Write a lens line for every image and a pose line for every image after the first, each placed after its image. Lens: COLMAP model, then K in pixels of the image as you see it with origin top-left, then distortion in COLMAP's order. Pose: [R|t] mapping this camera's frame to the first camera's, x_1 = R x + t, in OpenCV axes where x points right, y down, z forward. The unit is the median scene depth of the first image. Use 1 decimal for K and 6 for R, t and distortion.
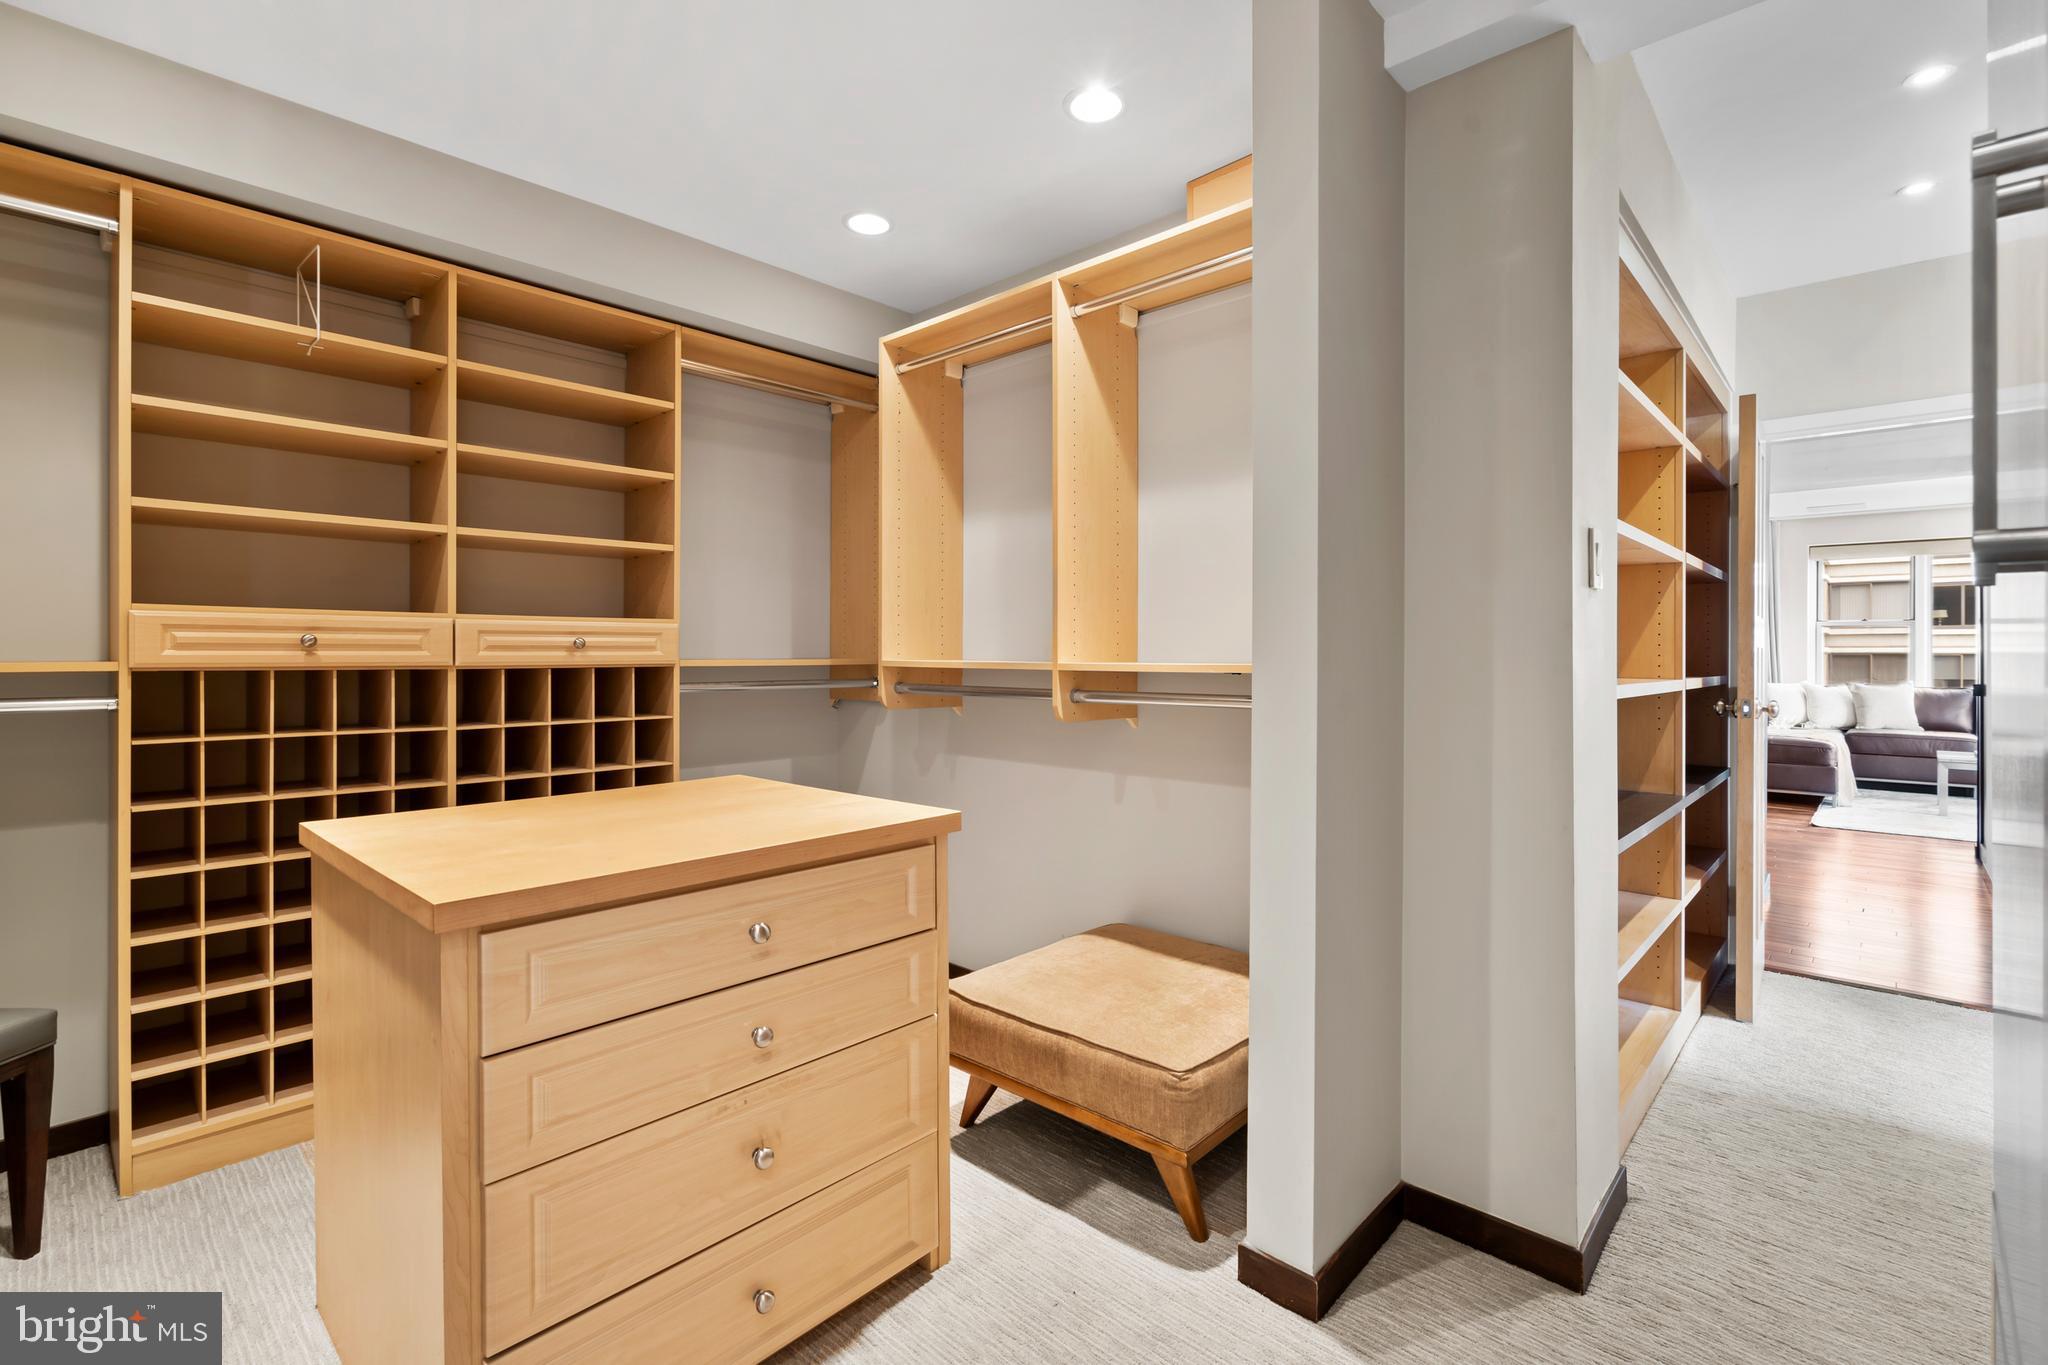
lens RADIAL K [[927.3, 0, 1021.9], [0, 927.3, 674.3], [0, 0, 1]] dist [-0.004275, 0.001122]
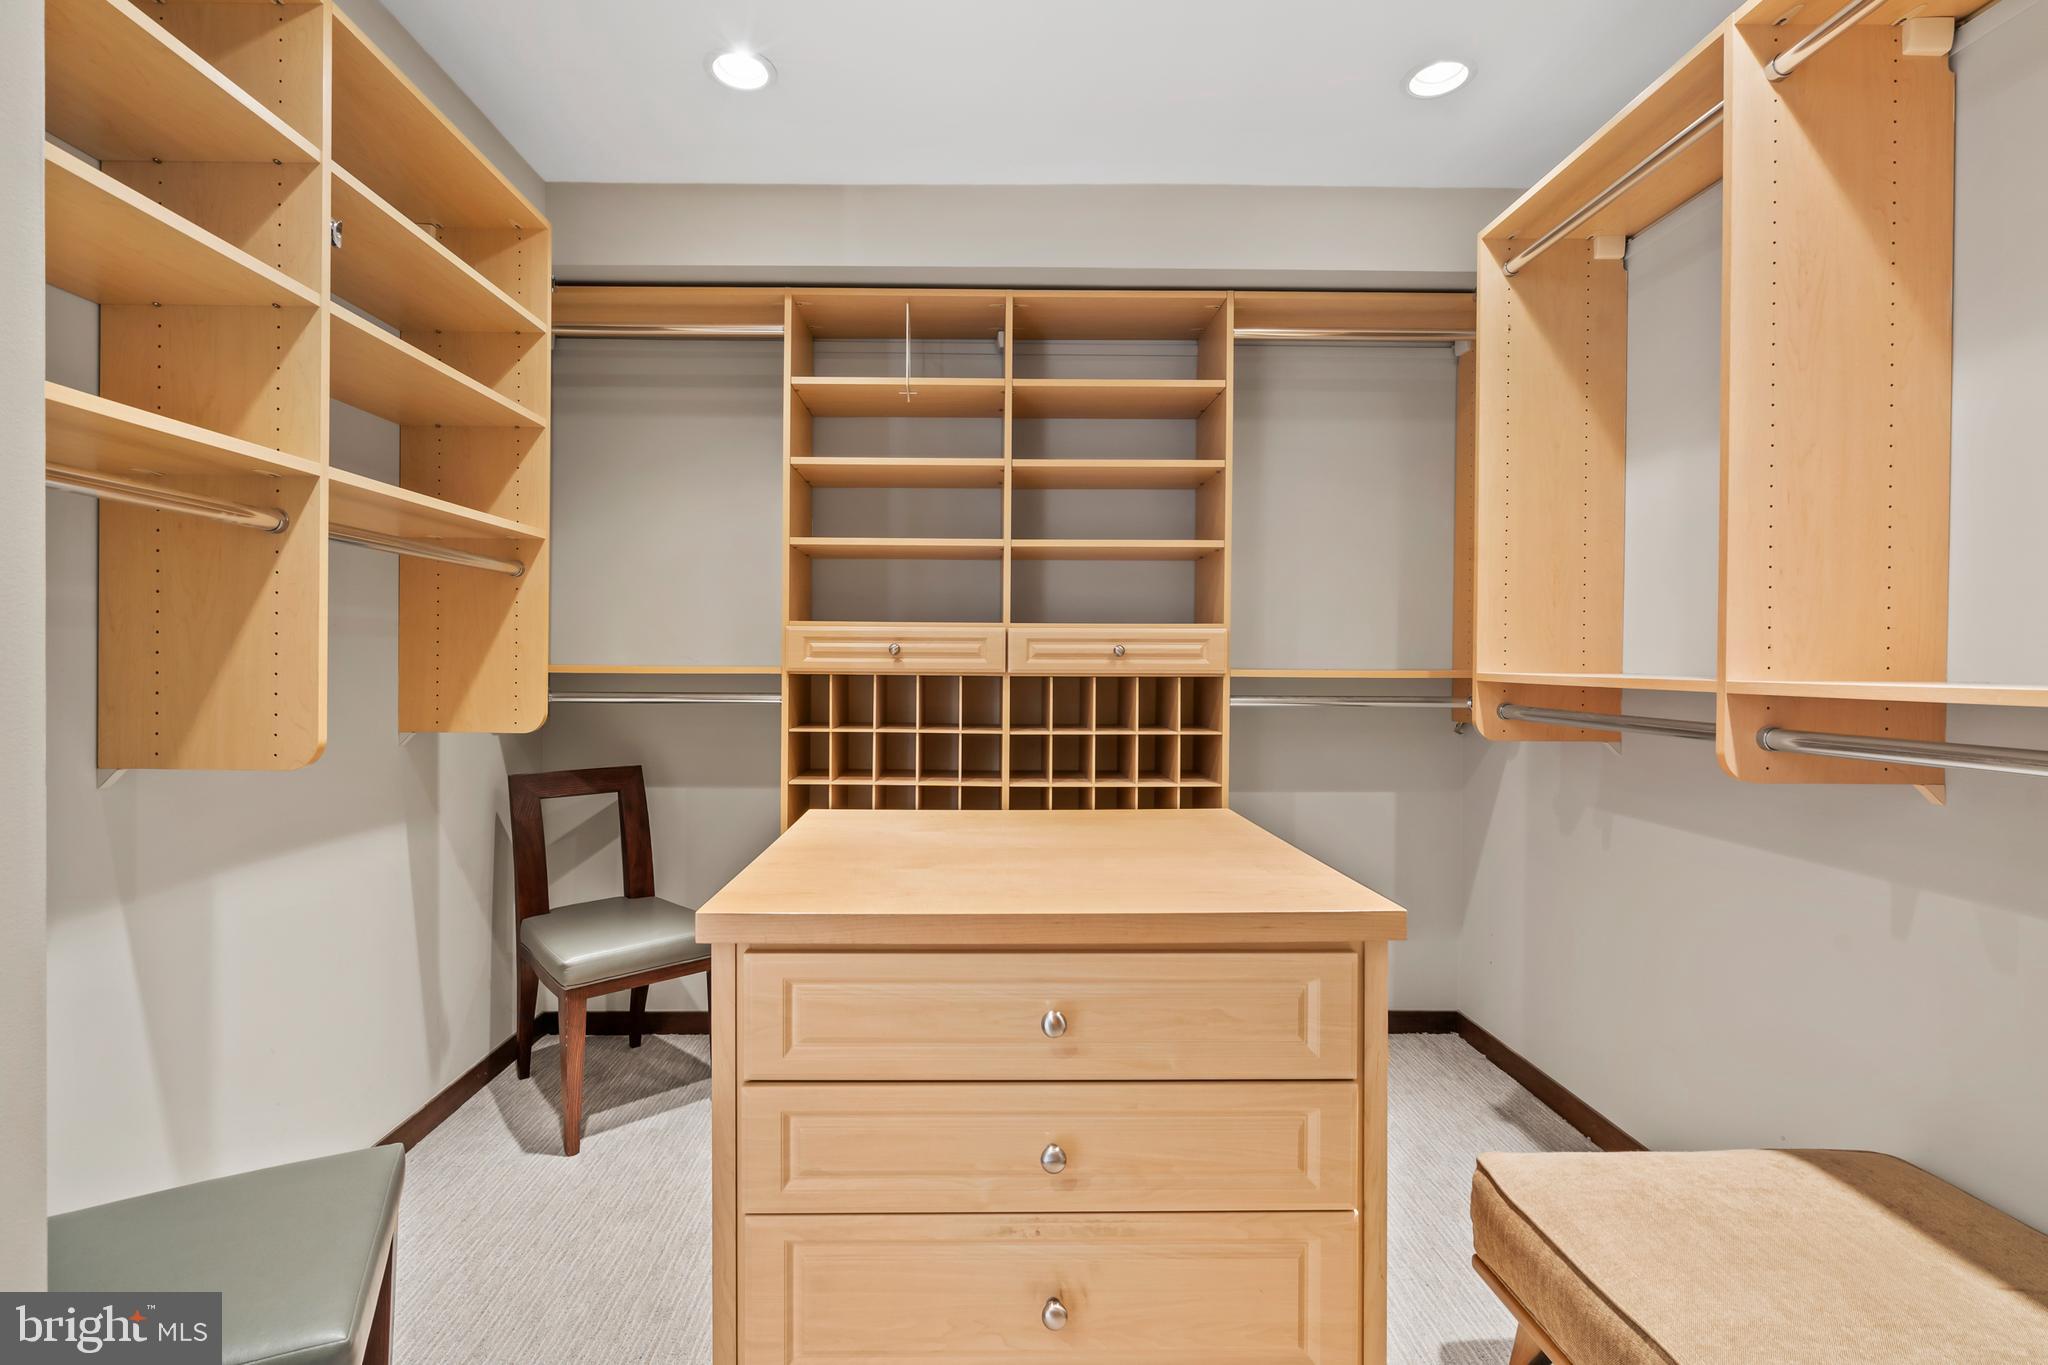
lens RADIAL K [[940.5, 0, 1000.6], [0, 940.5, 680.0], [0, 0, 1]] dist [-0.003486, 0.000638]
pose [[0.692787, 0.017059, -0.720941, 0.145549], [-0.020807, 0.999777, 0.003662, -0.004928], [0.720842, 0.012463, 0.692987, 0.249559]]
